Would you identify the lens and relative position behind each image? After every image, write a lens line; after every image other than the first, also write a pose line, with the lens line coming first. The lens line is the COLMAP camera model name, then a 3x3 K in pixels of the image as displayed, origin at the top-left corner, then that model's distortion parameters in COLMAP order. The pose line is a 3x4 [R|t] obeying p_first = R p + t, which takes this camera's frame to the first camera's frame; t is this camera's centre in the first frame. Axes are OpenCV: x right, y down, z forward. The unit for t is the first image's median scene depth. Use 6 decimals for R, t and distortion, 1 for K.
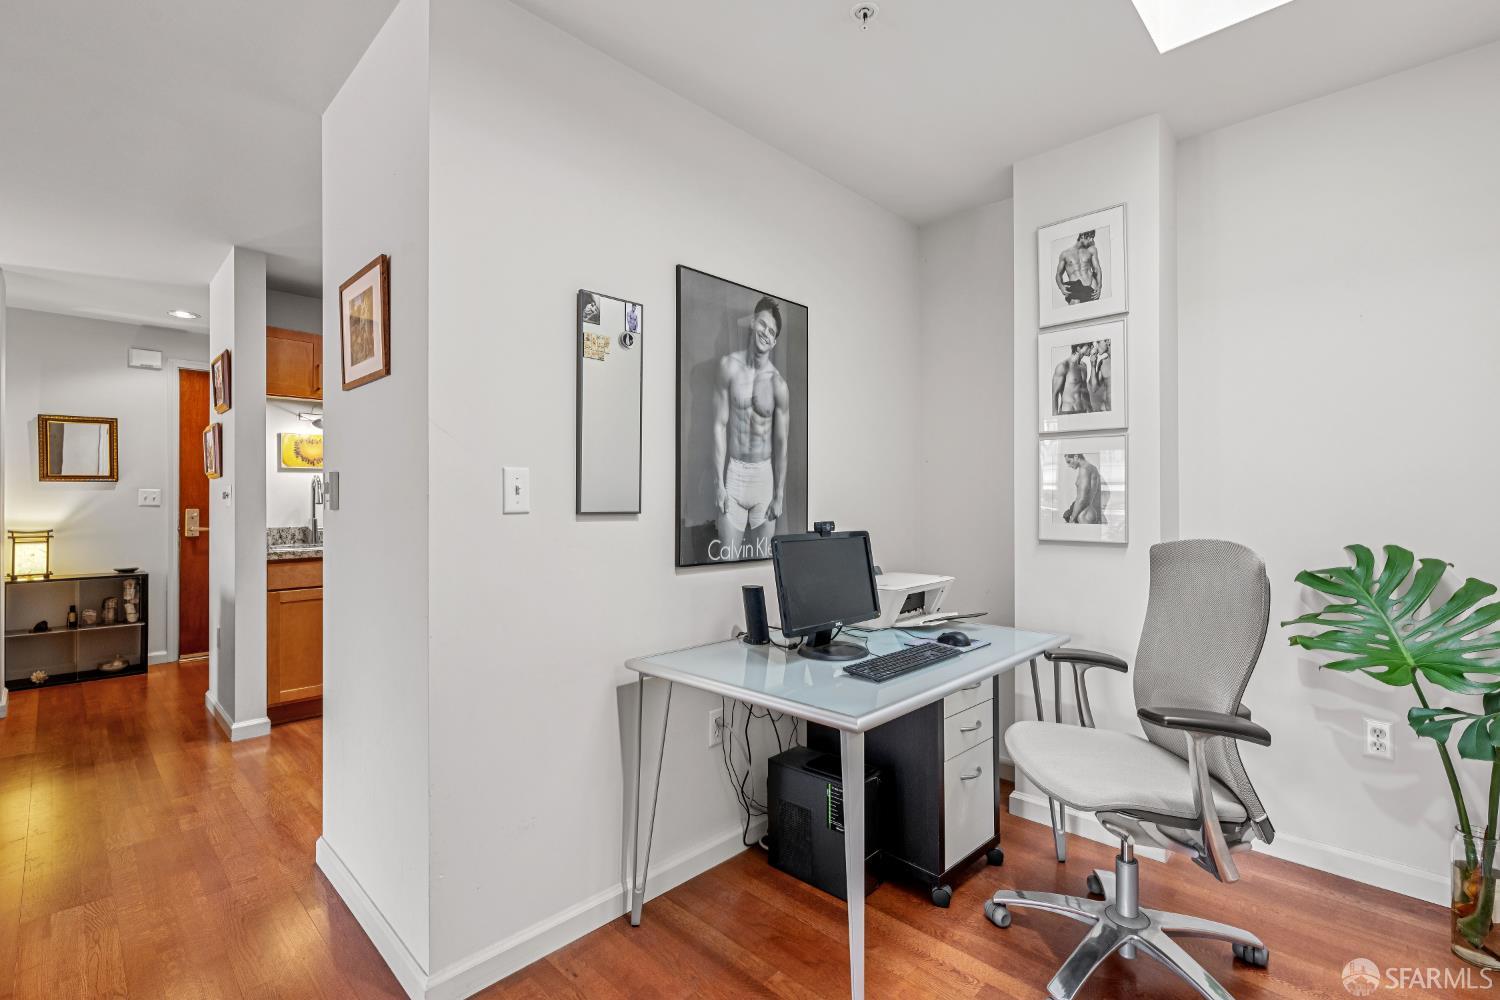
lens RADIAL K [[678.1, 0, 750.9], [0, 678.1, 499.8], [0, 0, 1]] dist [0.002094, 0.000163]
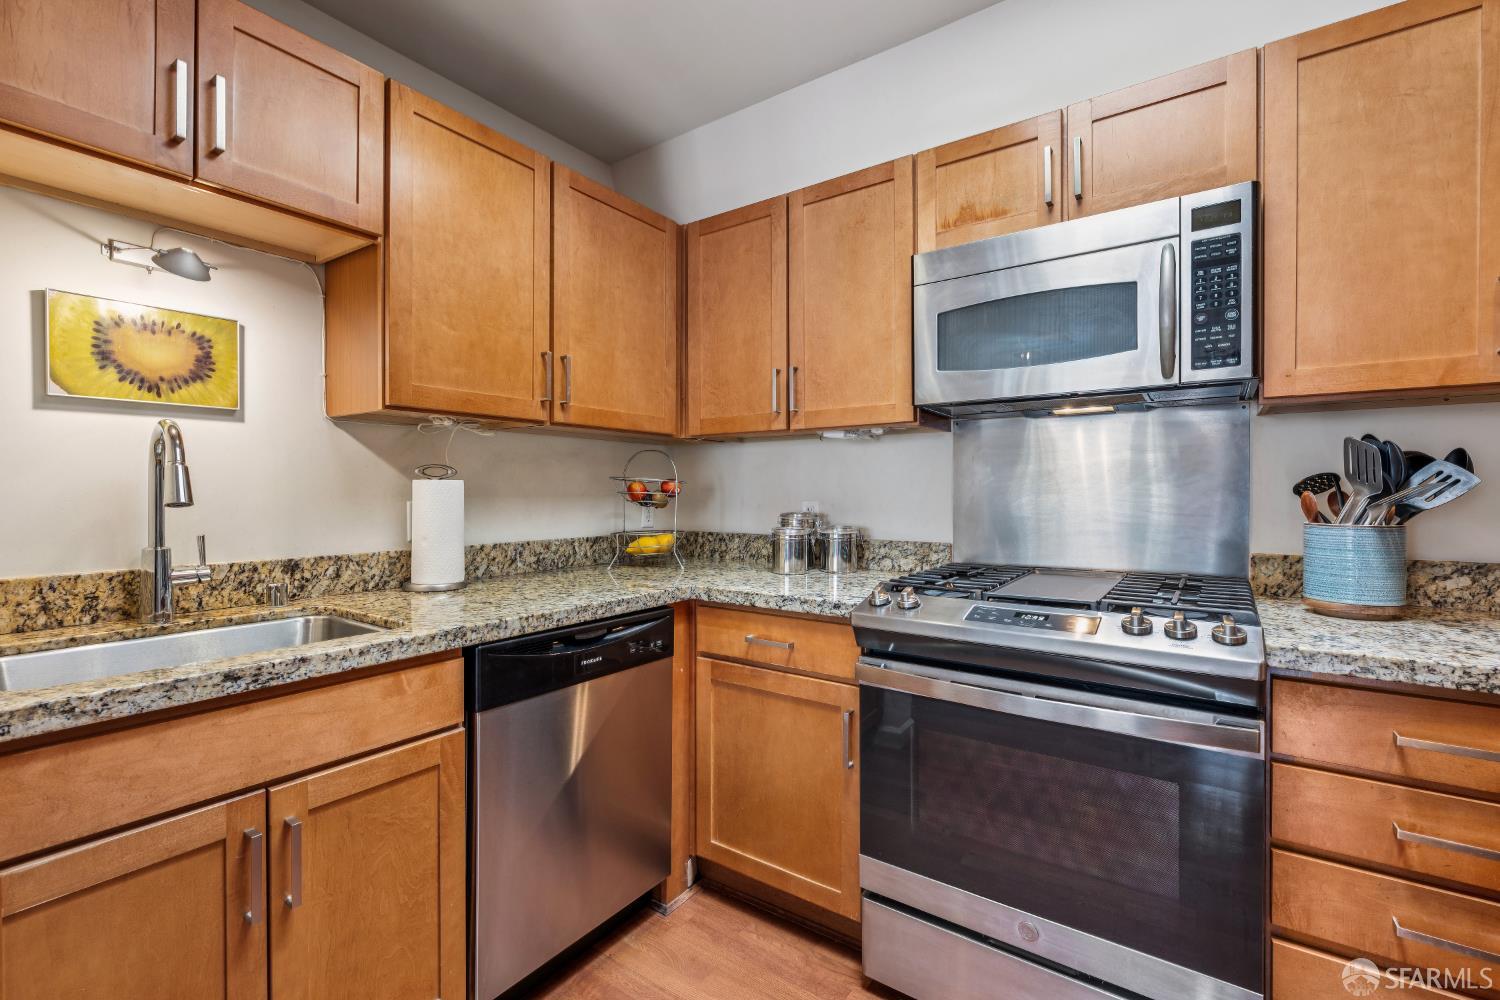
lens RADIAL K [[652.5, 0, 749.6], [0, 652.5, 499.4], [0, 0, 1]] dist [-0.004842, -0.000253]
pose [[0.986894, 0.000782, 0.161369, -0.401866], [-0.001642, 0.999985, 0.005199, 0.000481], [-0.161362, -0.005396, 0.986881, 0.627260]]
